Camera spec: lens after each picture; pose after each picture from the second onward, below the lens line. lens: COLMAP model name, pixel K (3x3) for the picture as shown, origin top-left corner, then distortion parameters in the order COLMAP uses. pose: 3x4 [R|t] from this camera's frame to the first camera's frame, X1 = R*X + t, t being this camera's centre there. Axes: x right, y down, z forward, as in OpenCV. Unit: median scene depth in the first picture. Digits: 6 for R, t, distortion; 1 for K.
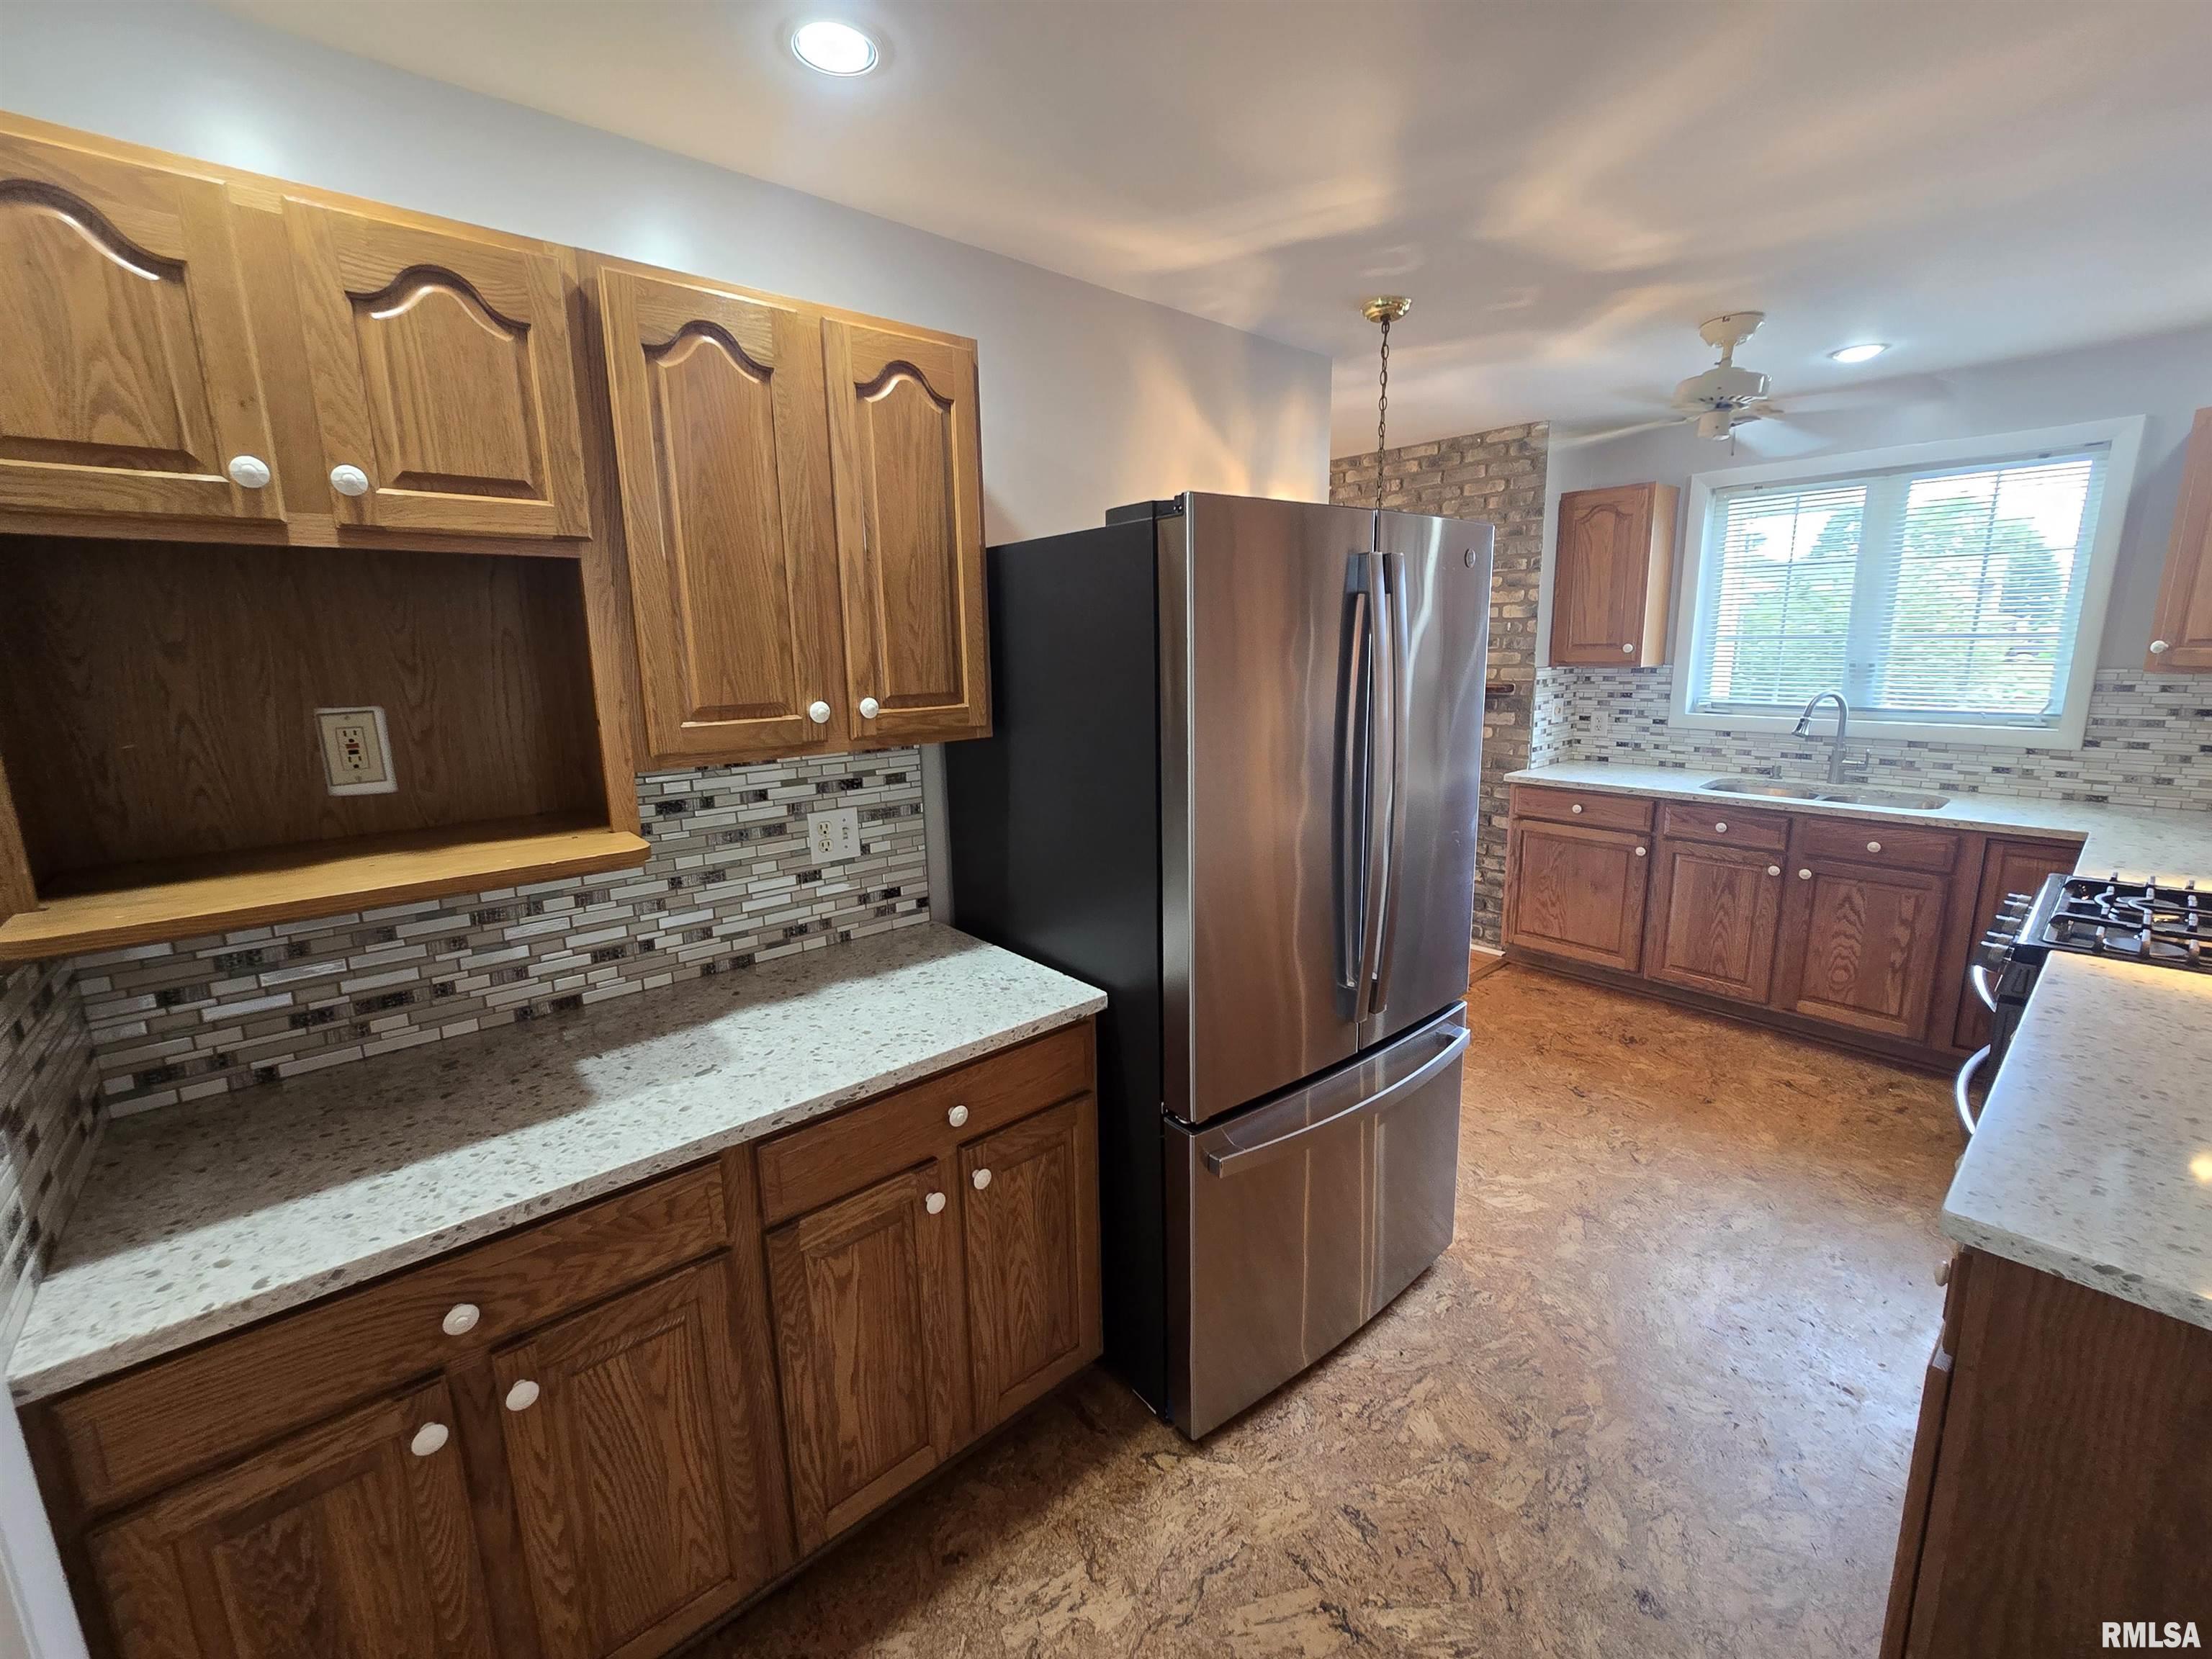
lens RADIAL K [[907.7, 0, 1111.0], [0, 907.7, 821.9], [0, 0, 1]] dist [-0.007110, 0.001897]
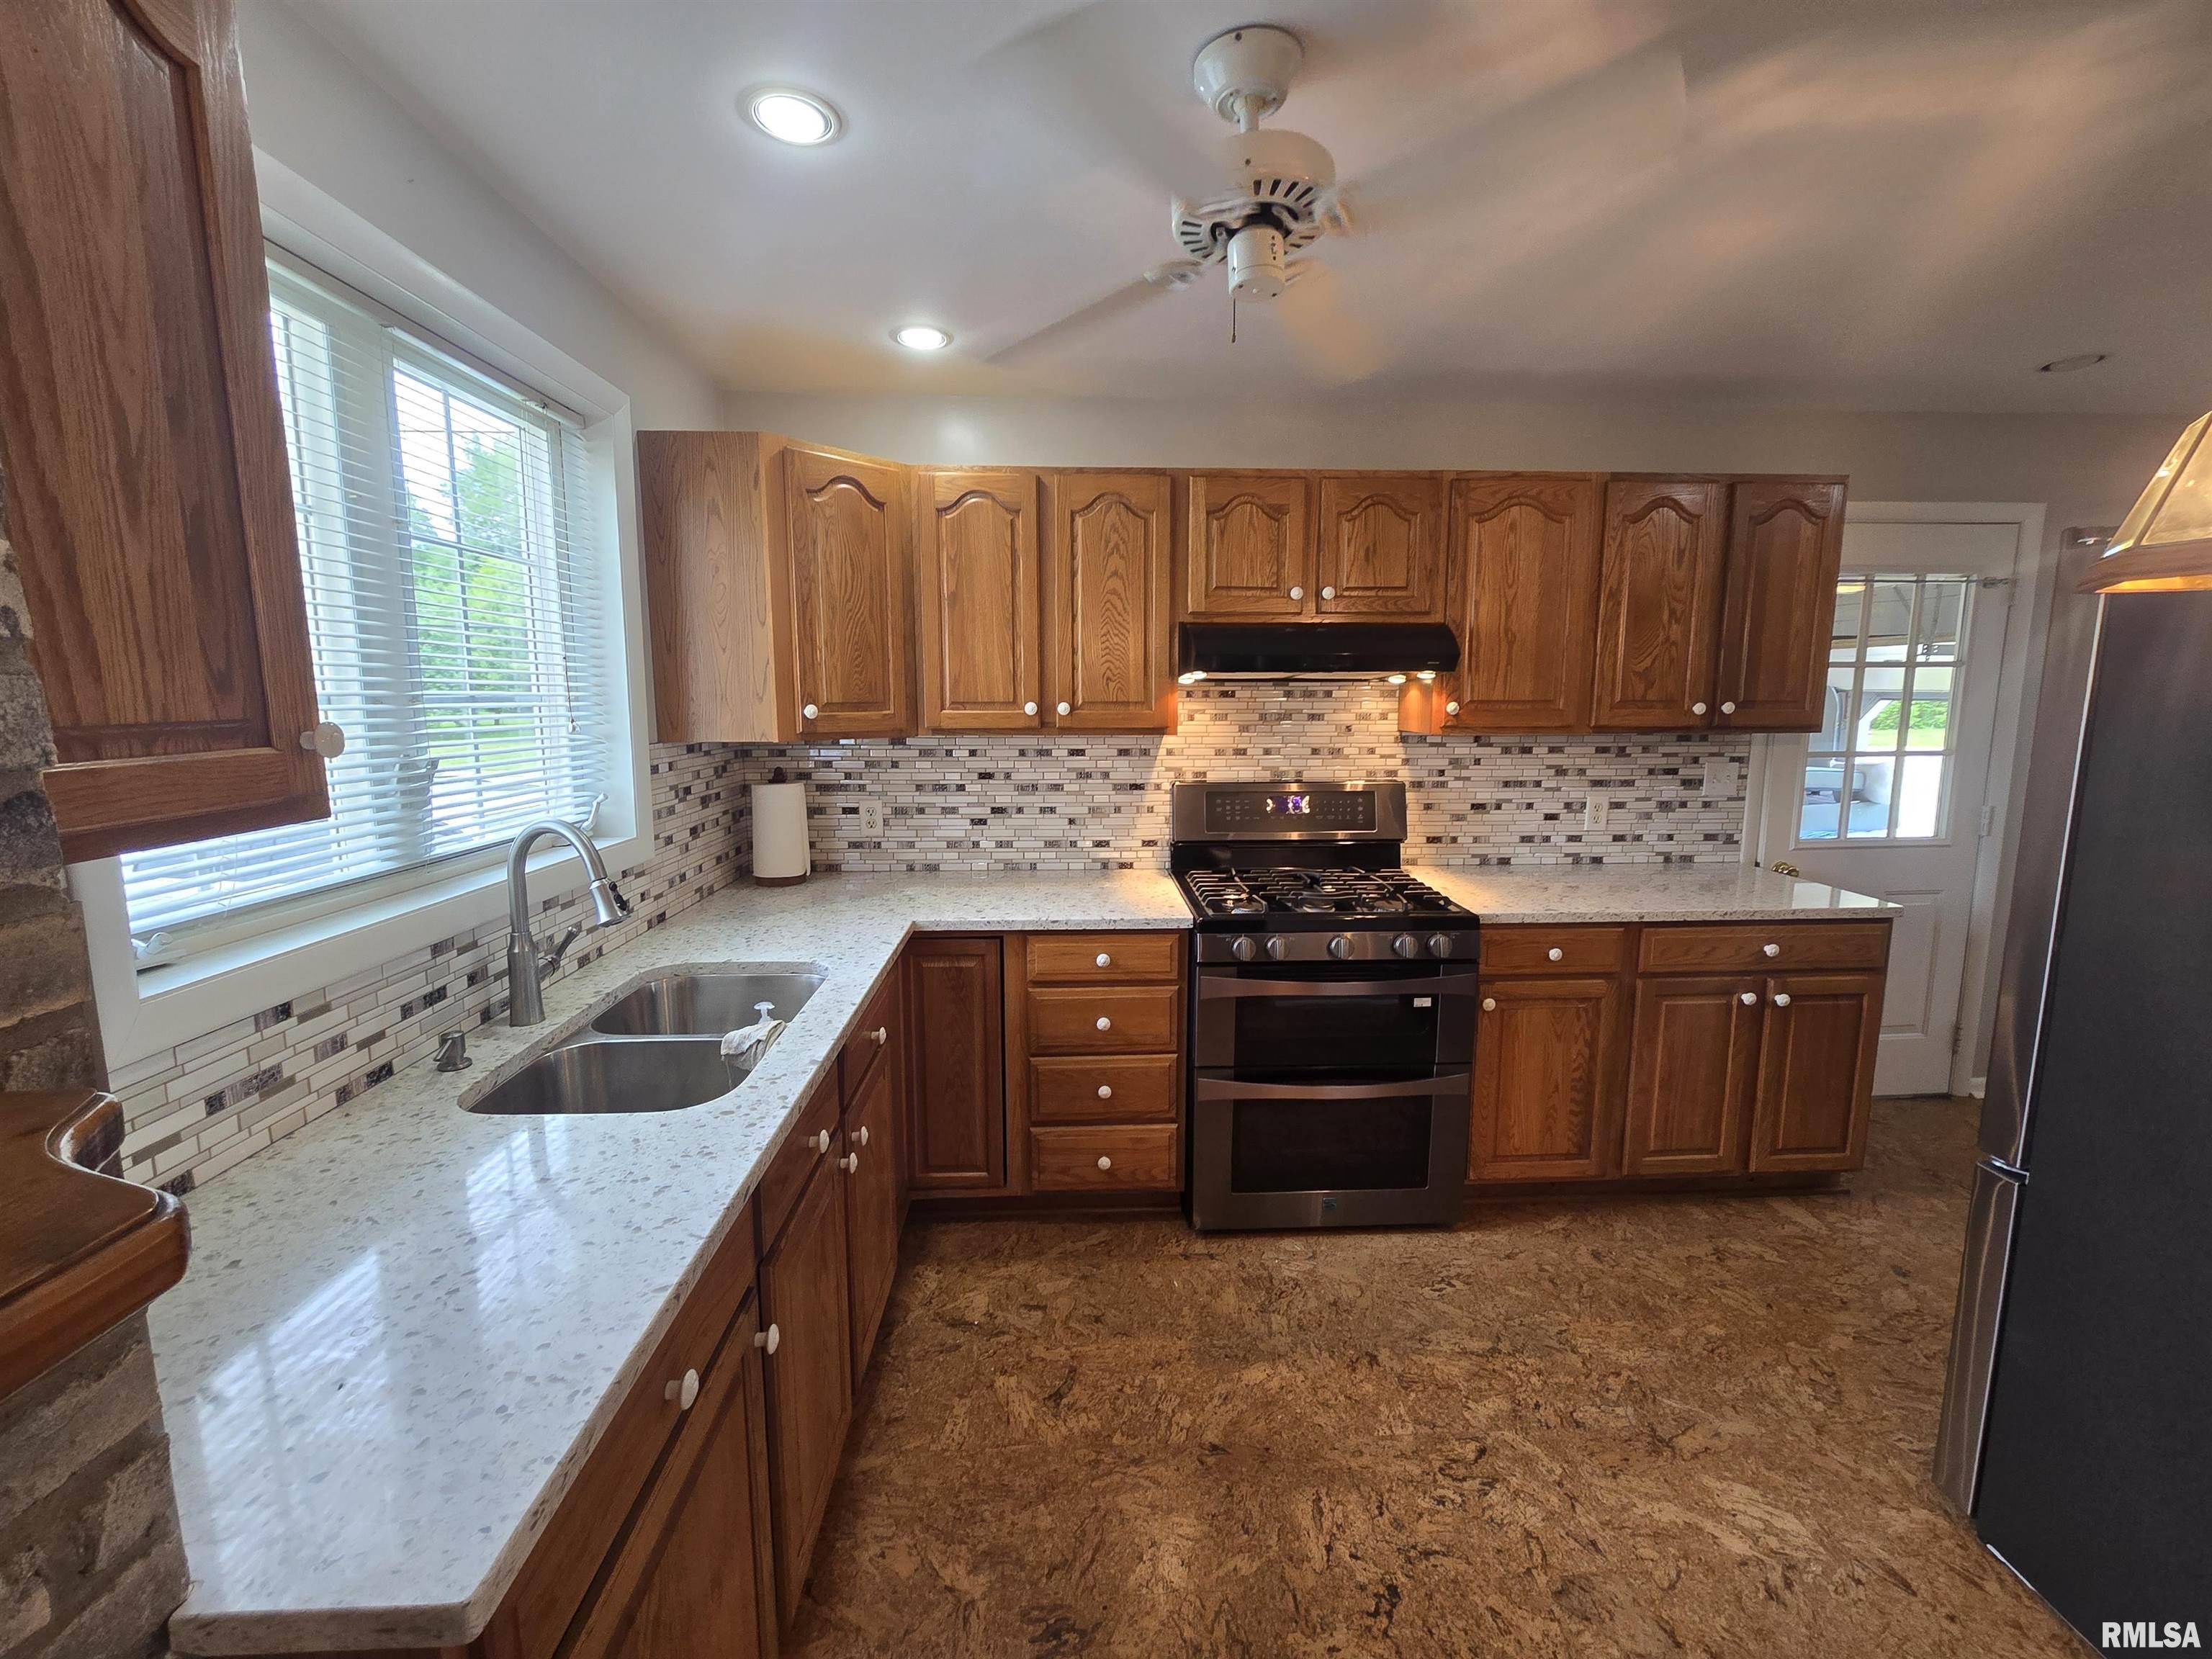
lens RADIAL K [[907.7, 0, 1108.4], [0, 907.7, 816.1], [0, 0, 1]] dist [-0.007110, 0.001897]
pose [[-0.784060, -0.062501, 0.617530, 0.405099], [0.138216, 0.952354, 0.271878, -0.296144], [-0.605100, 0.298521, -0.738064, 1.503173]]
